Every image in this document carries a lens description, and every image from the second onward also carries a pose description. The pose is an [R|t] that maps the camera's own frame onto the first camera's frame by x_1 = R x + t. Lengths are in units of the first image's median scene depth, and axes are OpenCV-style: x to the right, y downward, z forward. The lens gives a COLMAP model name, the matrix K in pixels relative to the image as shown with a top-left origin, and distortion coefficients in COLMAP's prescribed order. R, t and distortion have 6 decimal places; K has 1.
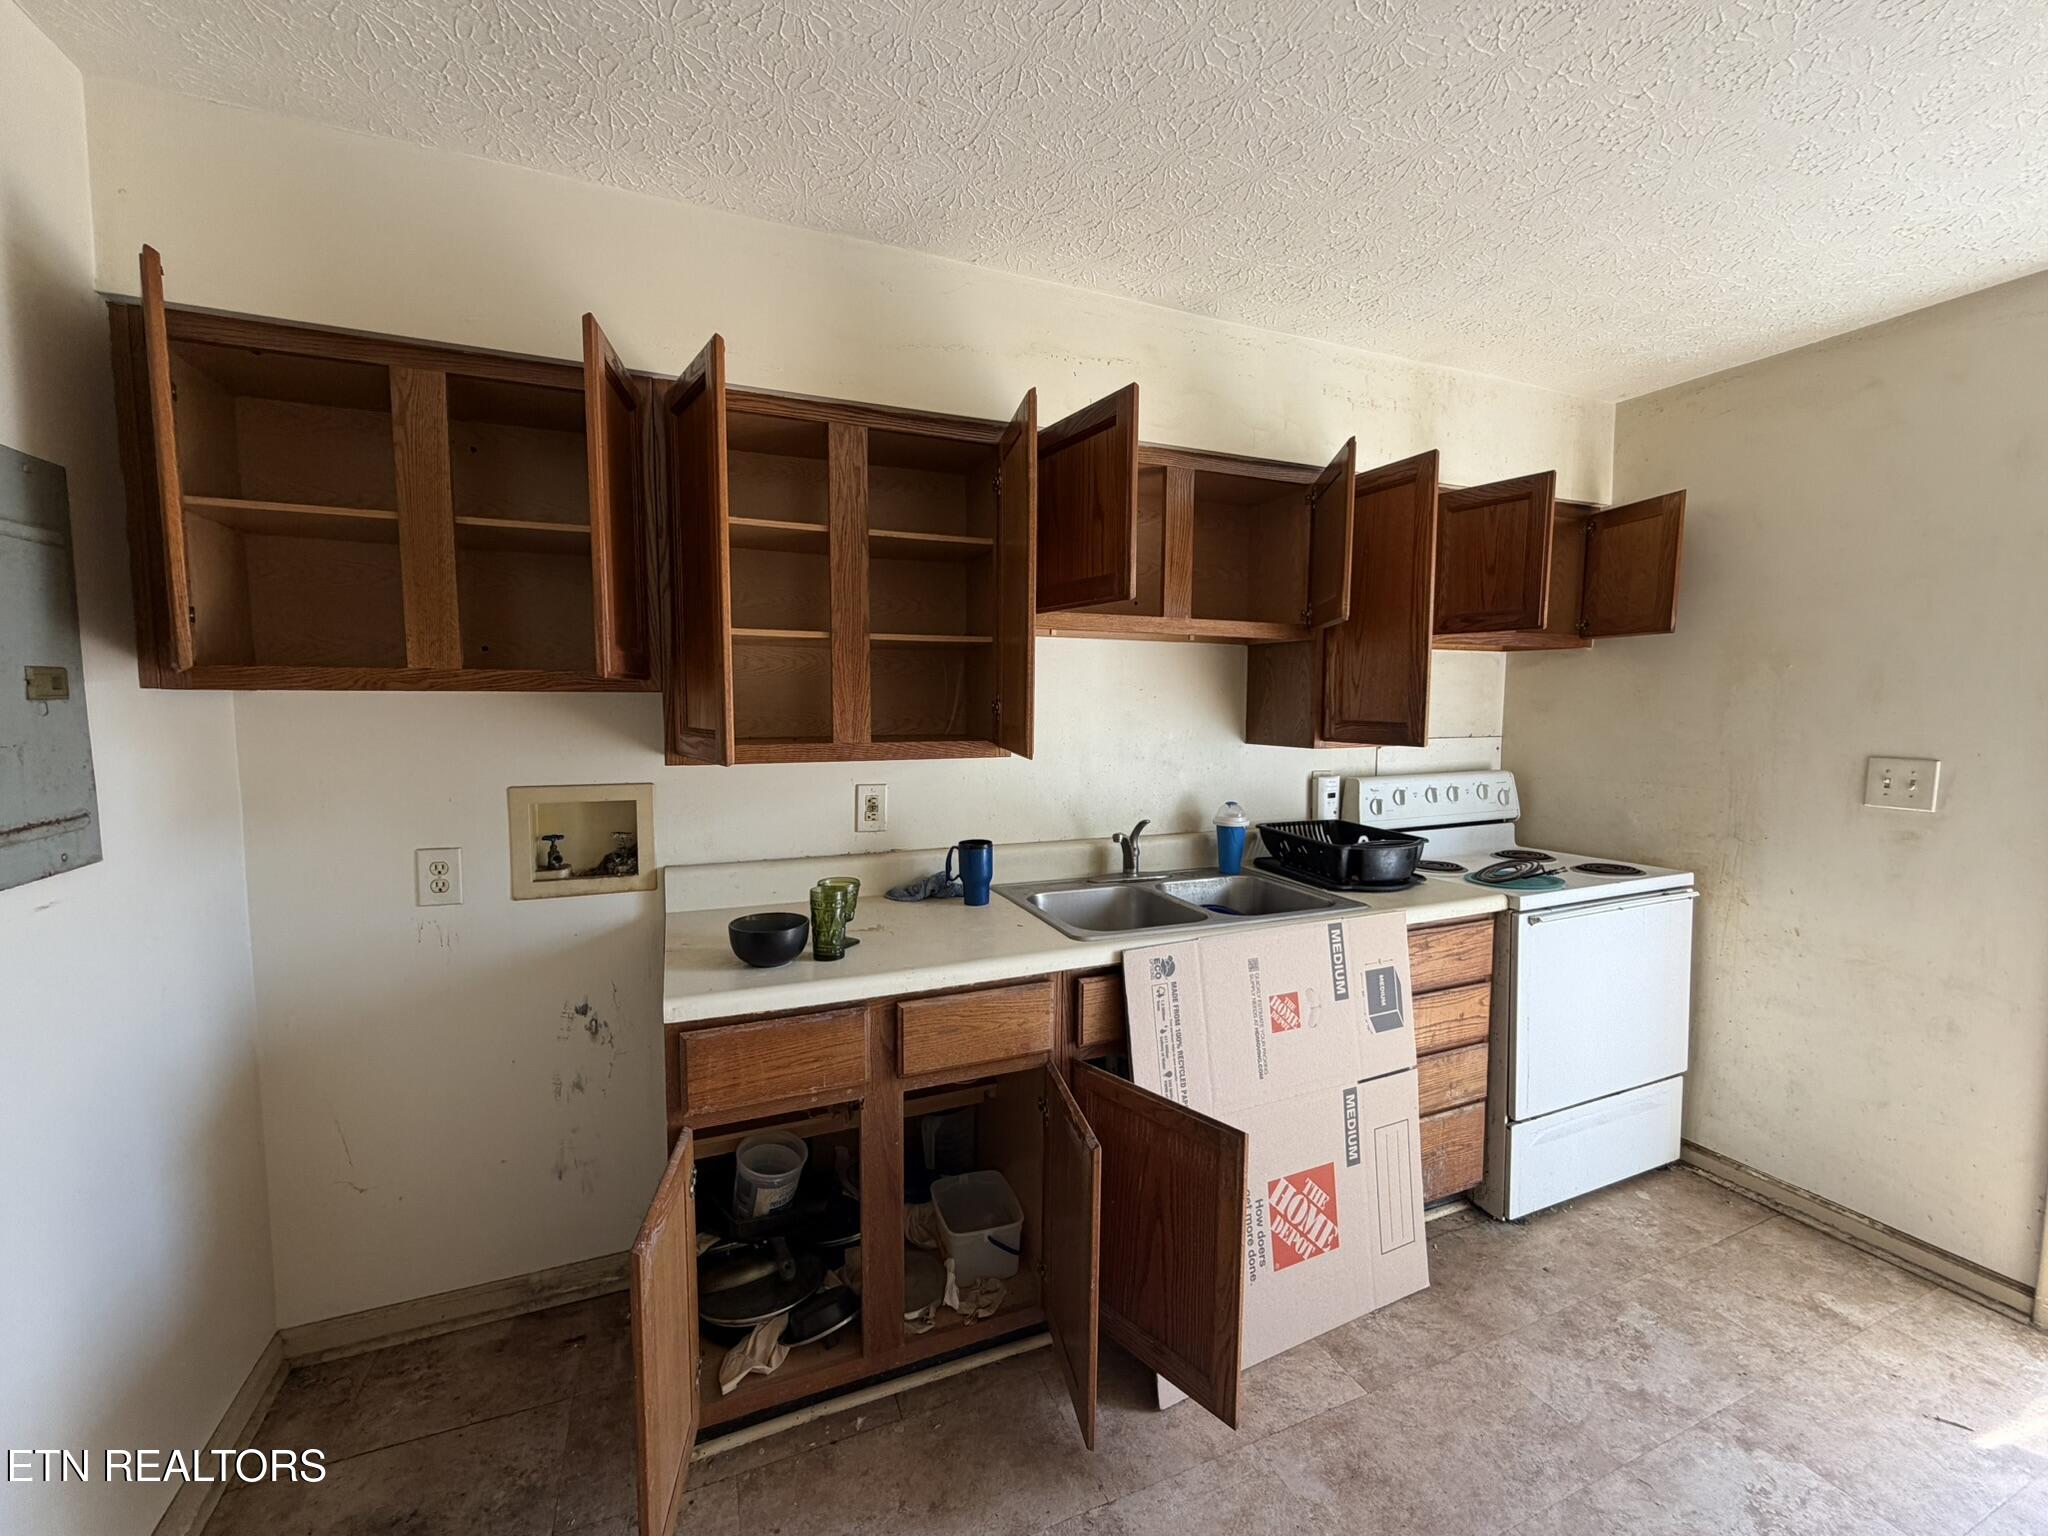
lens RADIAL K [[826.3, 0, 1023.7], [0, 826.3, 763.8], [0, 0, 1]] dist [0.001527, 0.000052]
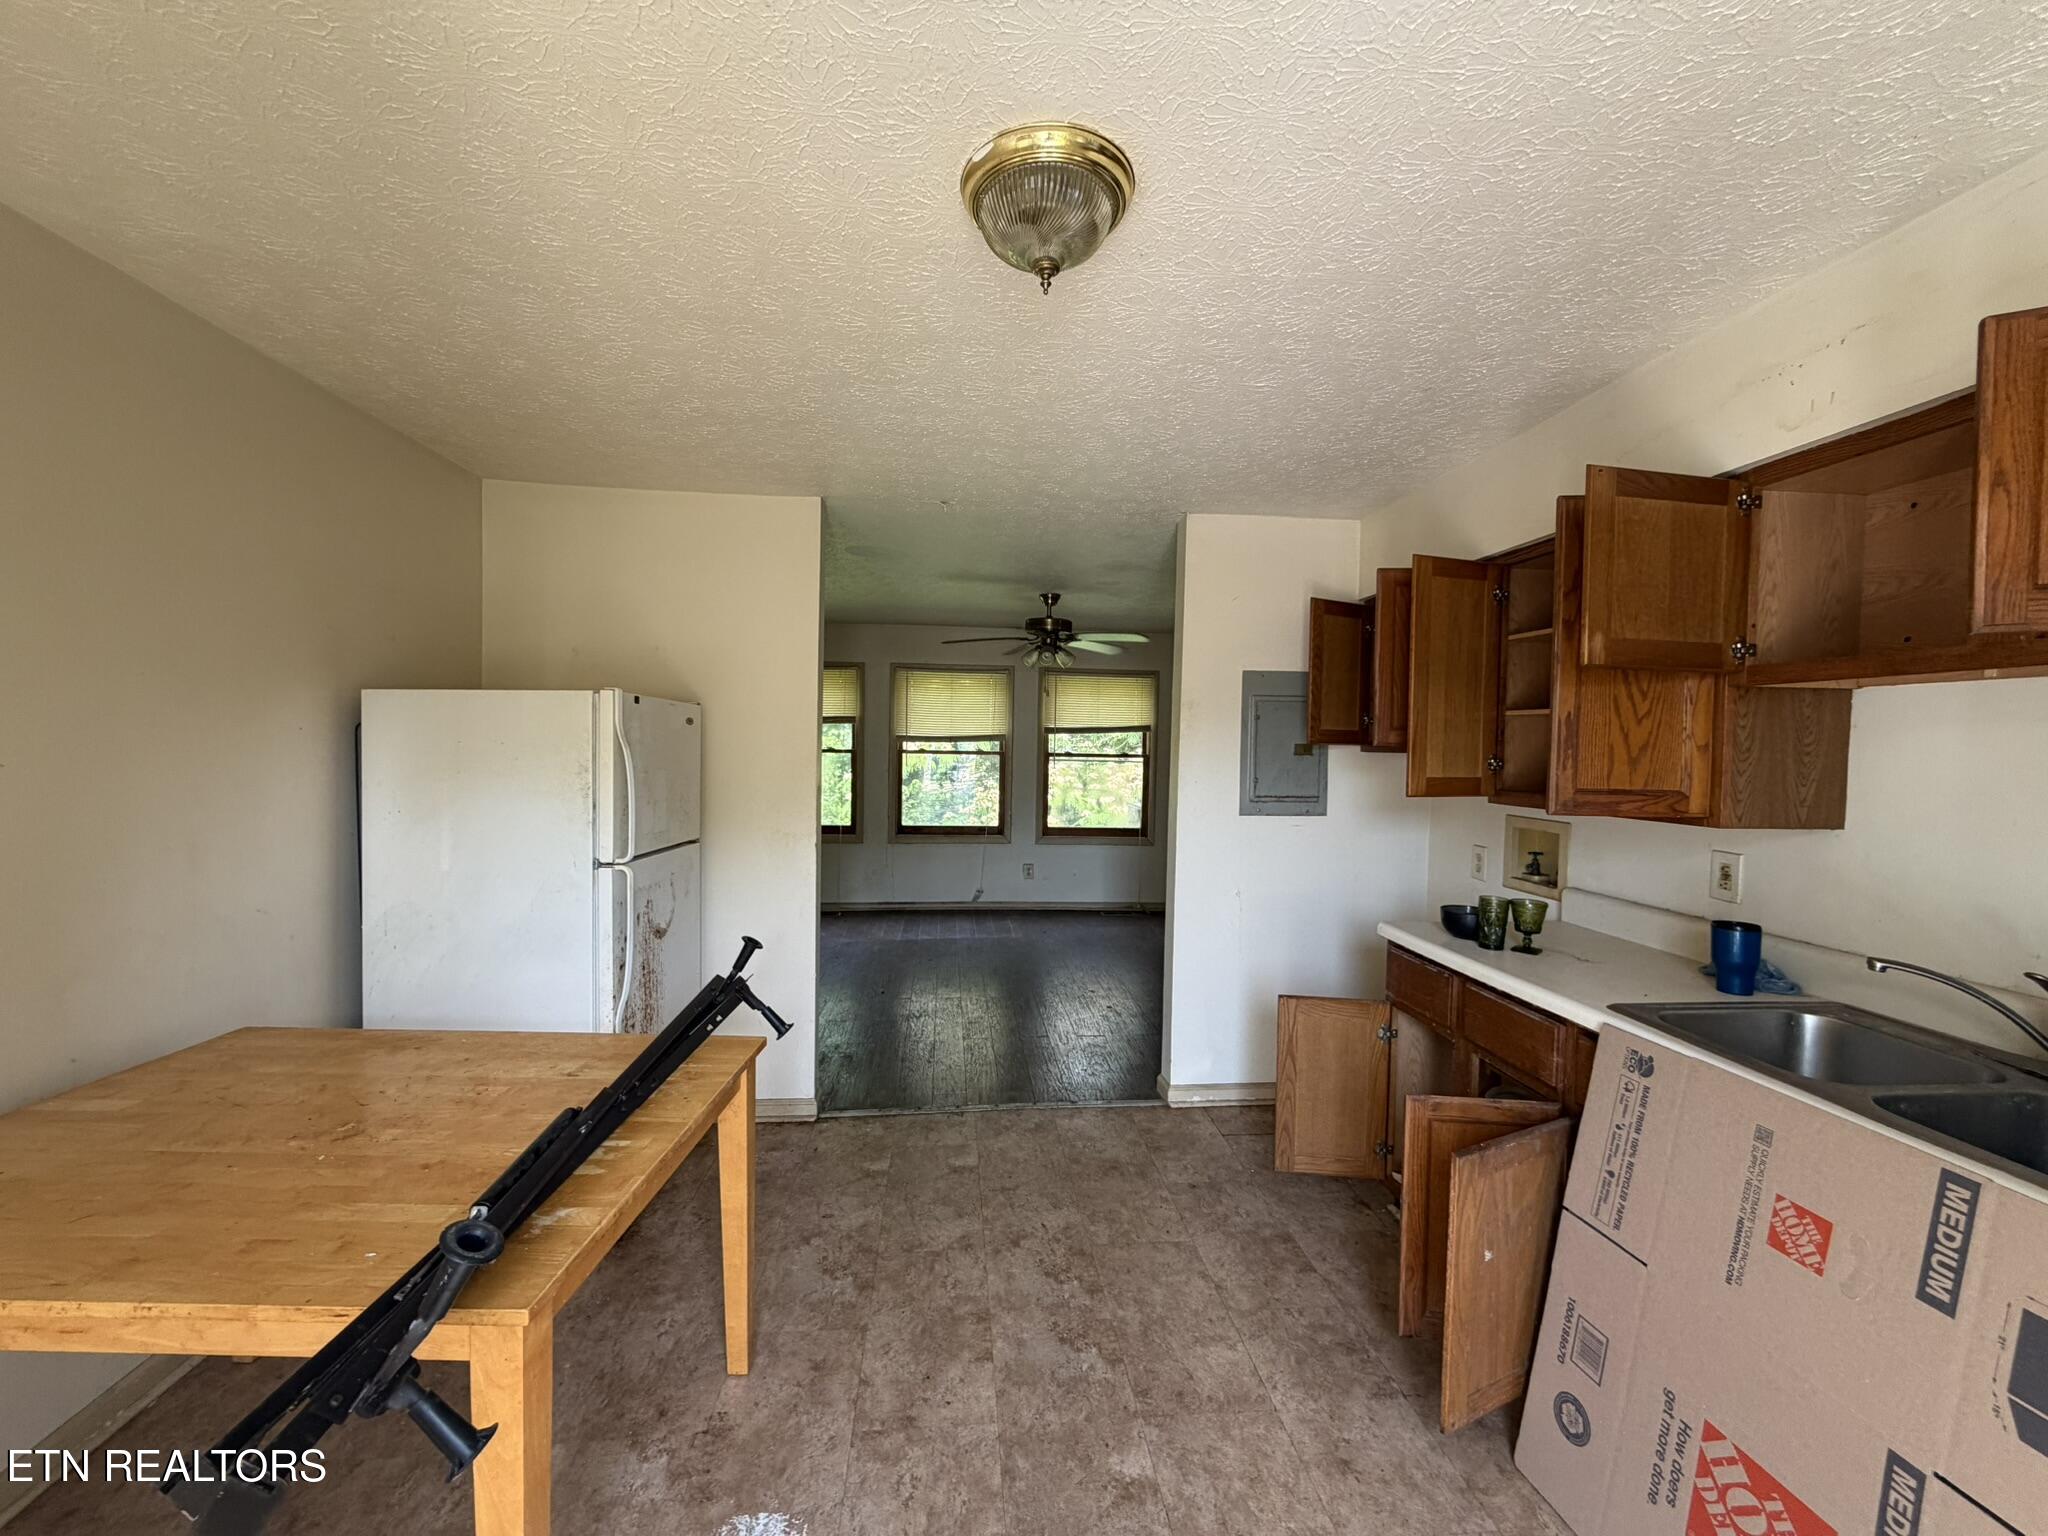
lens RADIAL K [[826.3, 0, 1018.1], [0, 826.3, 770.6], [0, 0, 1]] dist [0.001527, 0.000052]
pose [[-0.311258, 0.017858, -0.950158, 1.156873], [-0.097920, 0.993899, 0.050757, -0.044262], [0.945267, 0.108838, -0.307611, 0.576631]]
